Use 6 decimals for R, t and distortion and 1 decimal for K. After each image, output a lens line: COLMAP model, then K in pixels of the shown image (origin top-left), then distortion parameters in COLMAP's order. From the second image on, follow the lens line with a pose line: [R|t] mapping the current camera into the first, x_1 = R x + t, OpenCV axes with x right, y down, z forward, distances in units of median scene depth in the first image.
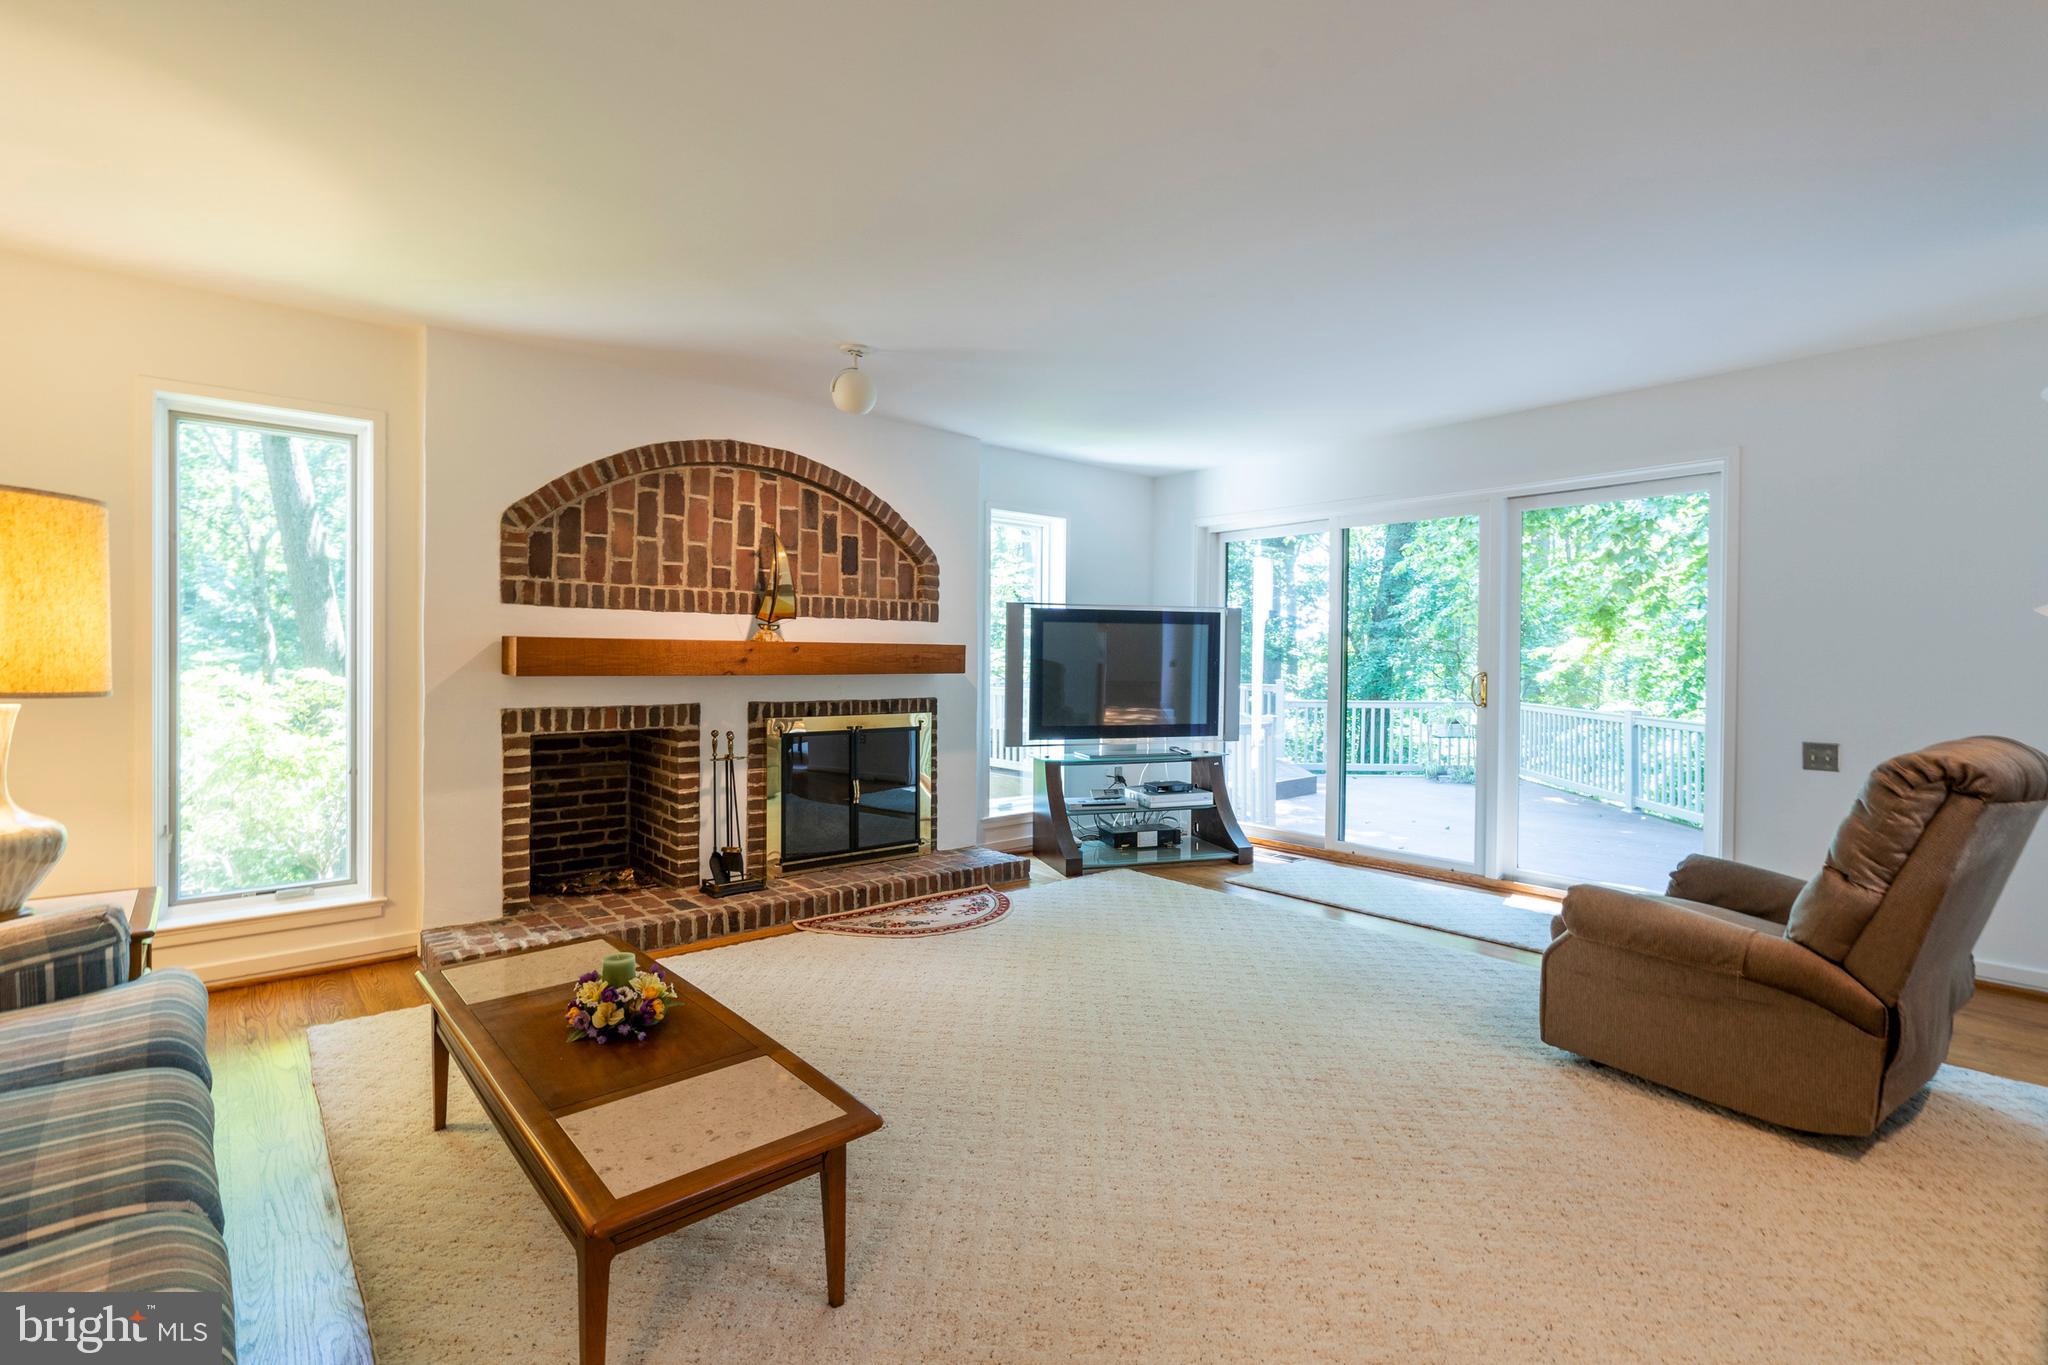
lens RADIAL K [[942.3, 0, 1031.8], [0, 942.3, 661.5], [0, 0, 1]] dist [0.000940, 0.000233]
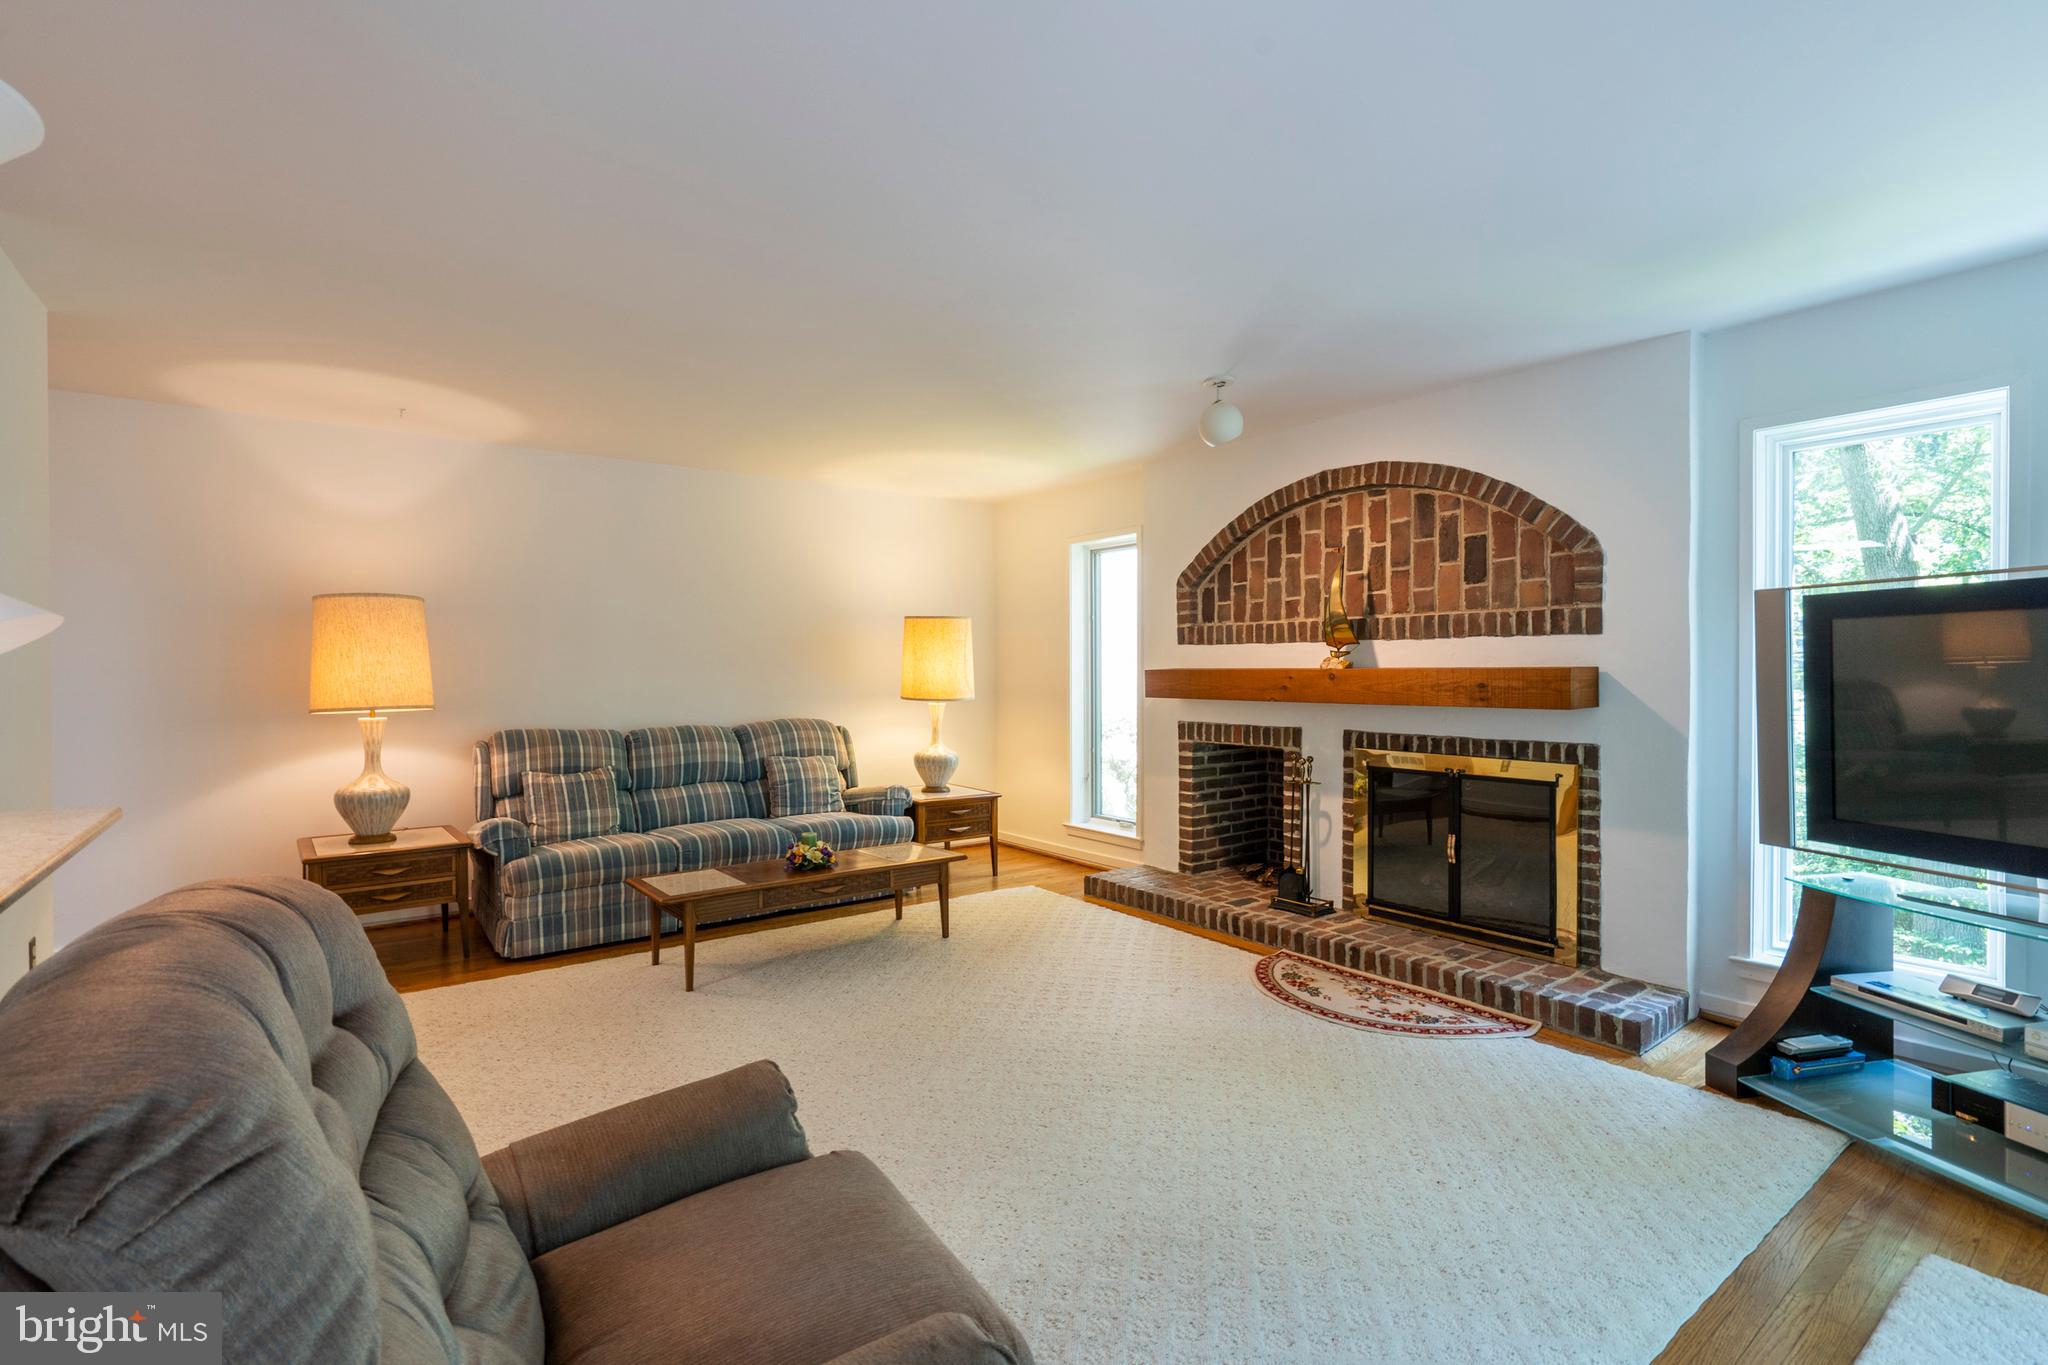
lens RADIAL K [[949.8, 0, 1014.0], [0, 949.8, 678.7], [0, 0, 1]] dist [-0.001850, 0.000120]
pose [[-0.077980, -0.005442, -0.996940, 0.713776], [-0.009956, 0.999939, -0.004680, -0.002332], [0.996905, 0.009560, -0.078029, 0.733493]]
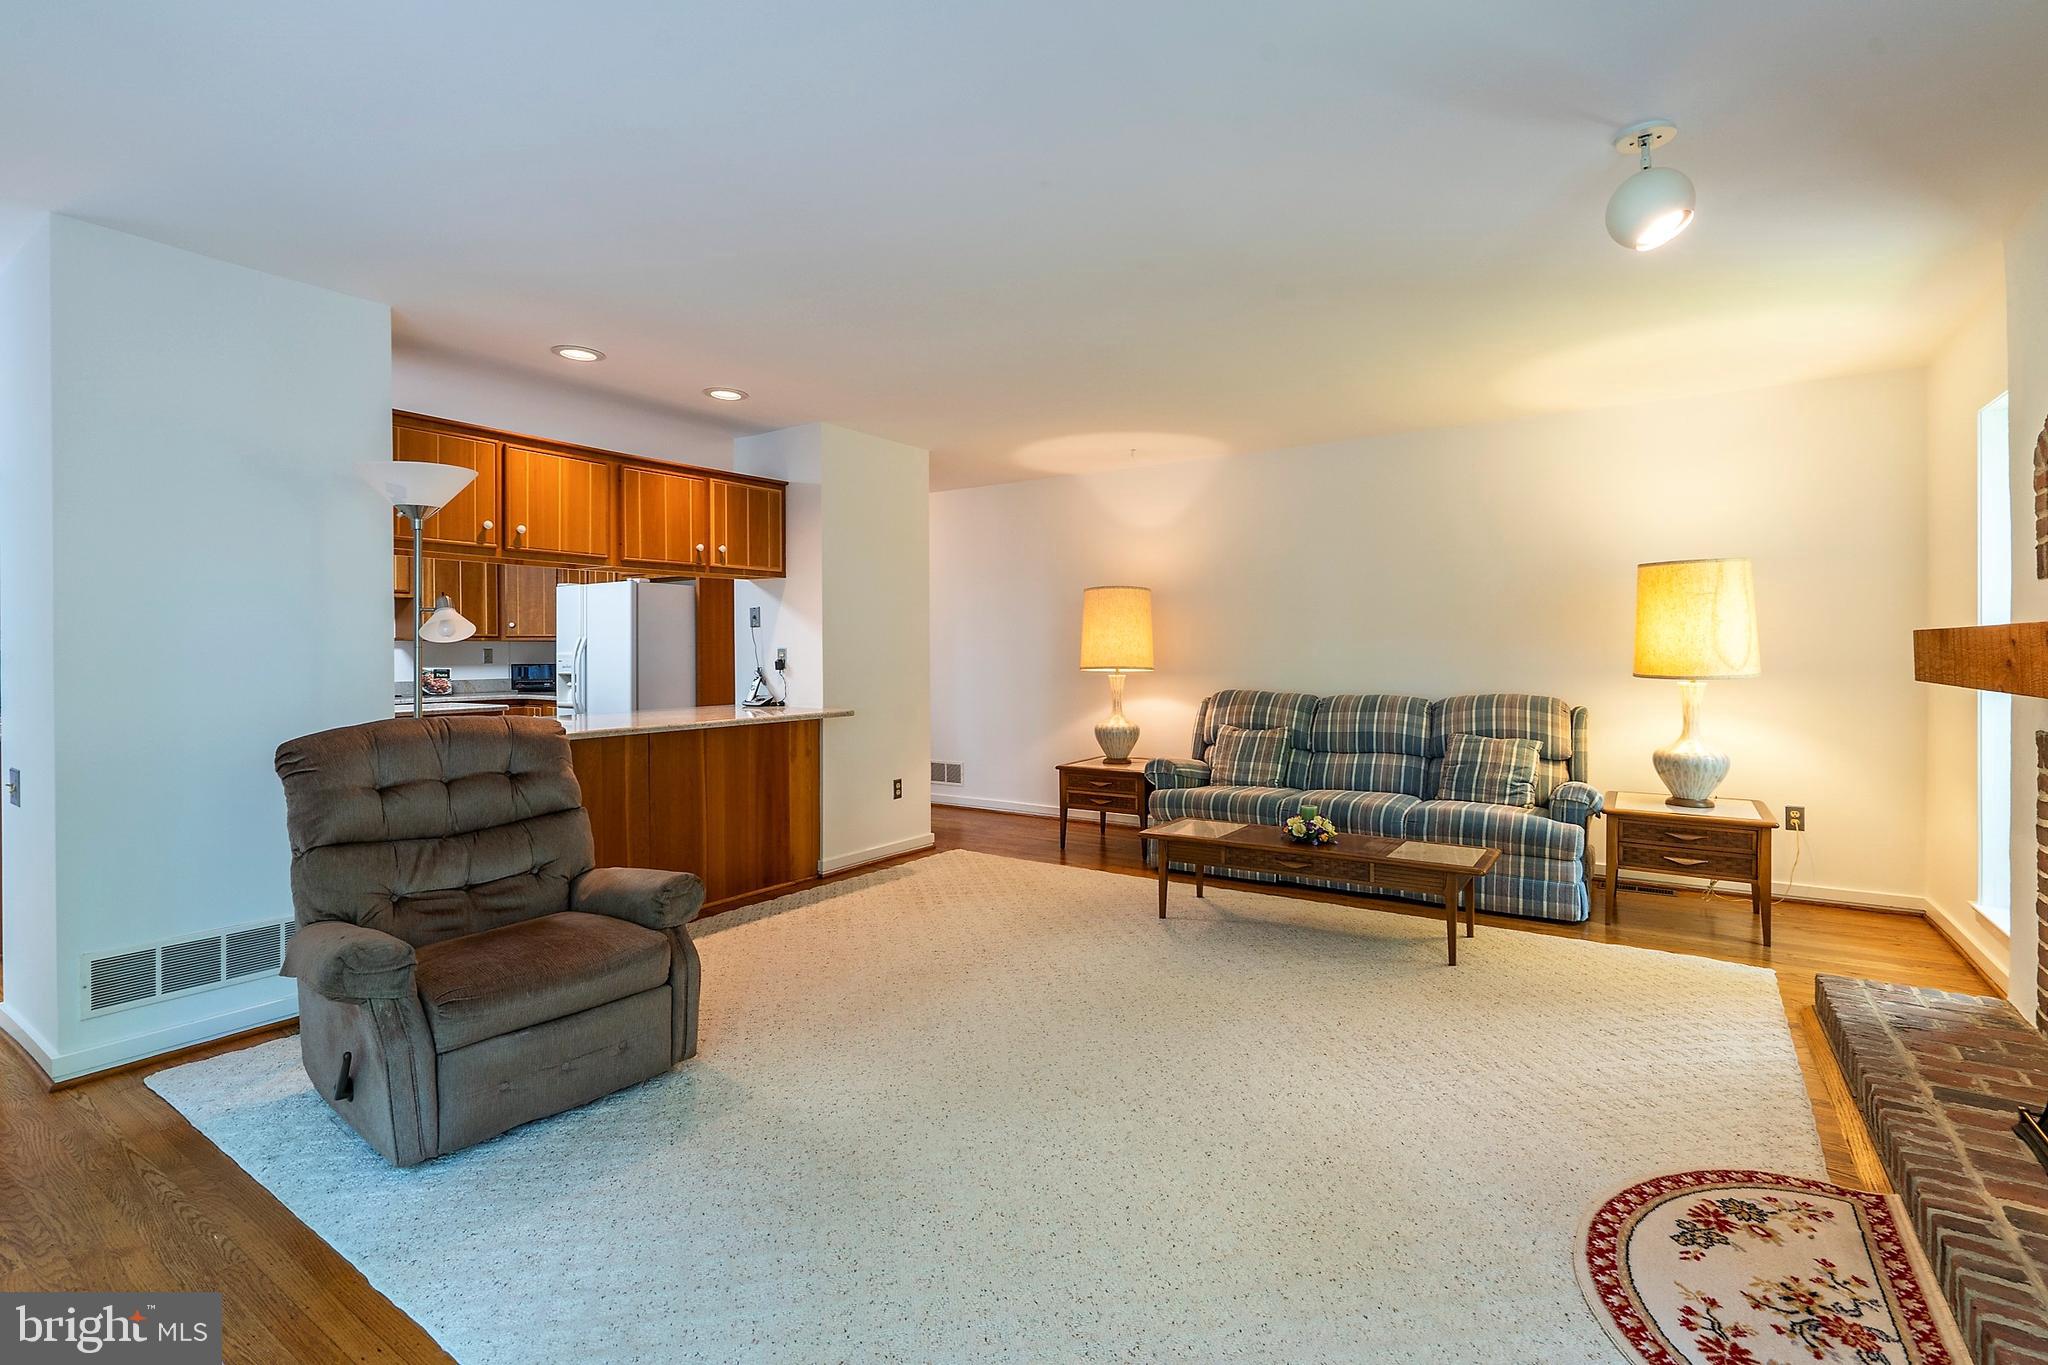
lens RADIAL K [[932.7, 0, 1027.2], [0, 932.7, 657.5], [0, 0, 1]] dist [-0.002695, 0.000127]
pose [[-0.967640, -0.006872, -0.252240, 0.284115], [-0.010993, 0.999828, 0.014931, -0.004564], [0.252094, 0.017221, -0.967549, 1.248095]]
